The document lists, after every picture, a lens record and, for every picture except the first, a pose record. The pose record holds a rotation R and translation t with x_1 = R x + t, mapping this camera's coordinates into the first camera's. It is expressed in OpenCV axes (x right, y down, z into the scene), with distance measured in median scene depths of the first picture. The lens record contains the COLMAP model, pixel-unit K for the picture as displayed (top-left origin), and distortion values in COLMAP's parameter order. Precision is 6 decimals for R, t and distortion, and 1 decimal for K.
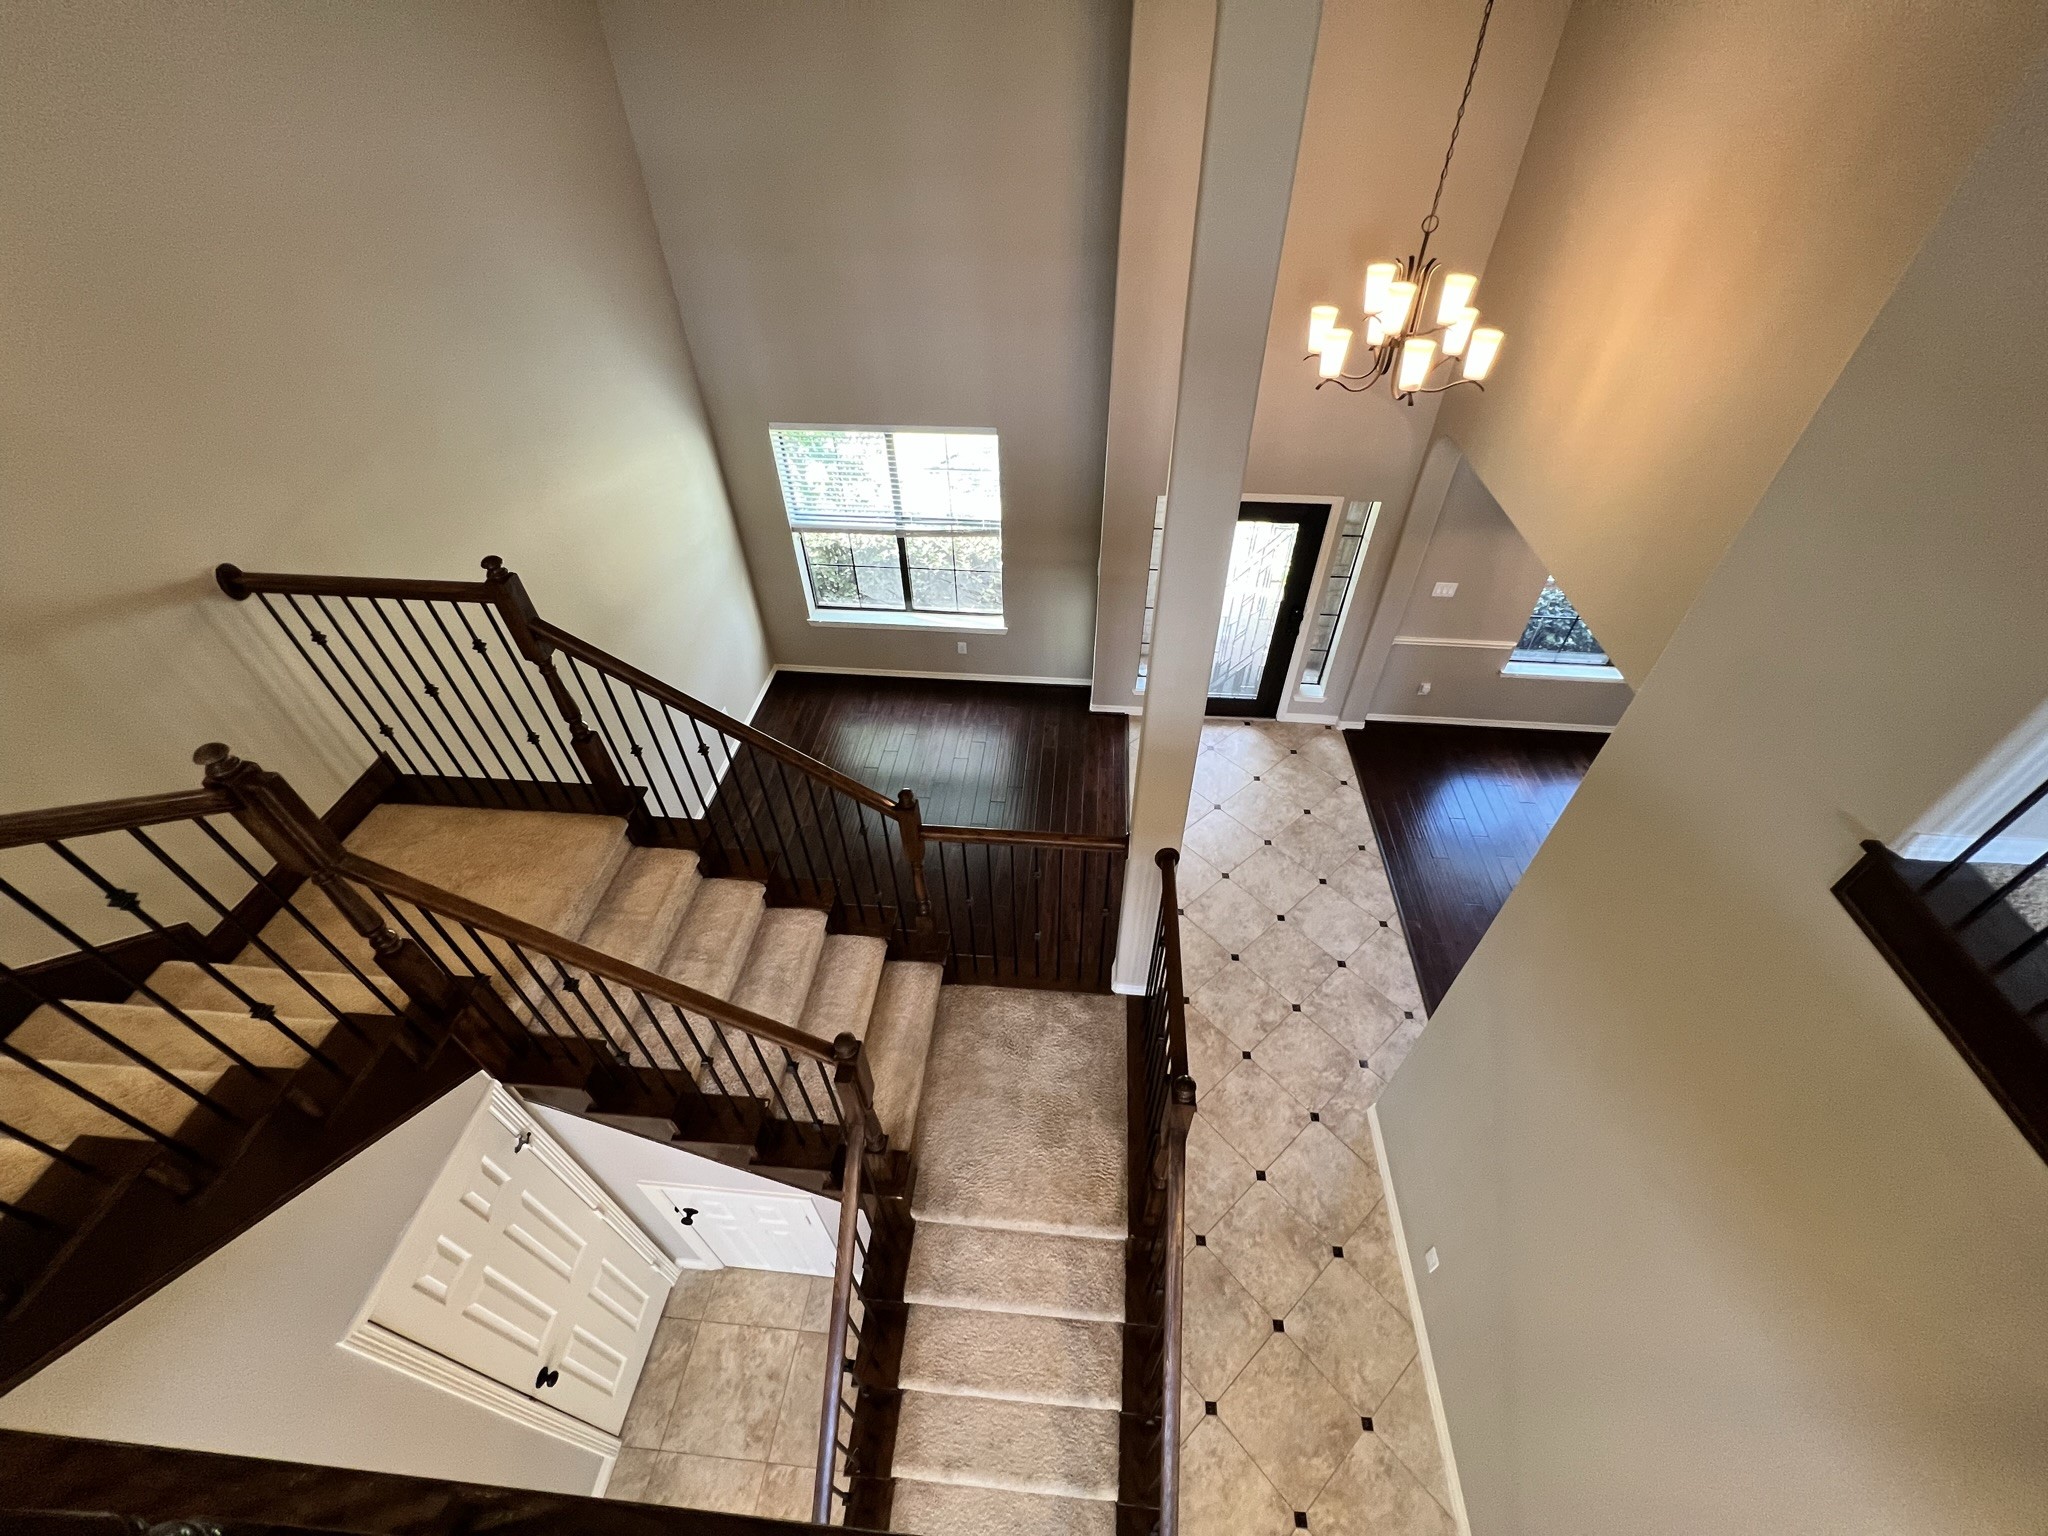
lens RADIAL K [[823.6, 0, 1034.4], [0, 823.6, 772.1], [0, 0, 1]] dist [-0.003314, 0.001523]
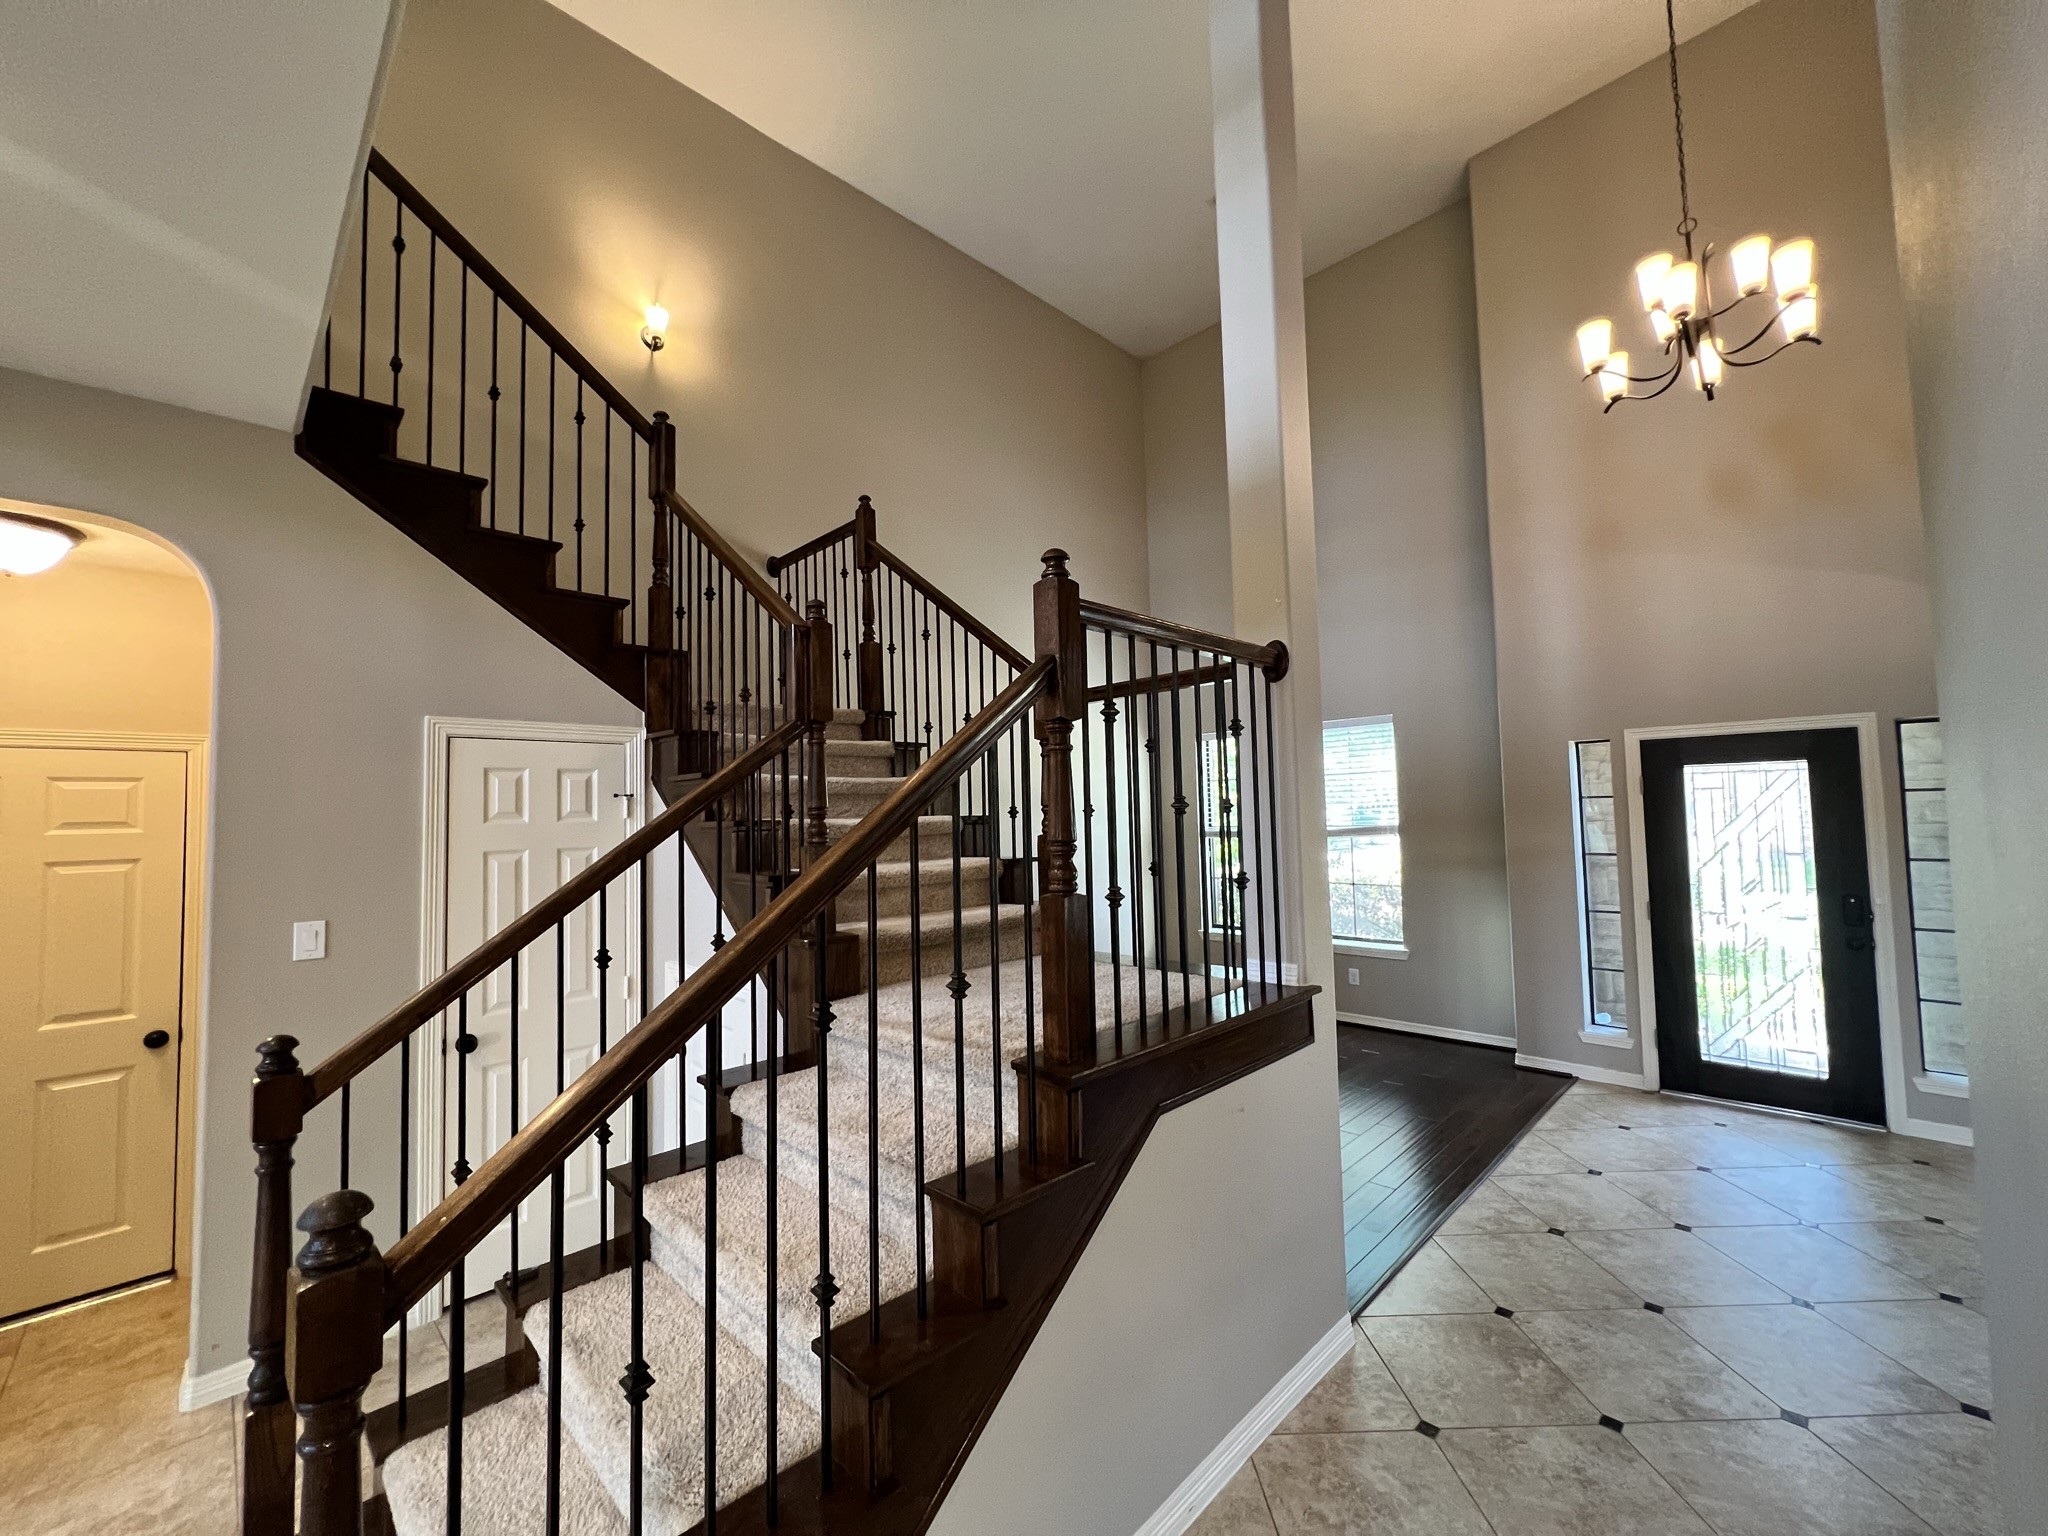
lens RADIAL K [[823.6, 0, 1030.8], [0, 823.6, 773.7], [0, 0, 1]] dist [-0.003314, 0.001523]
pose [[0.762783, -0.048722, -0.644817, 0.287492], [-0.428667, 0.708483, -0.560622, 0.426301], [0.484156, 0.704044, 0.519533, 0.335711]]
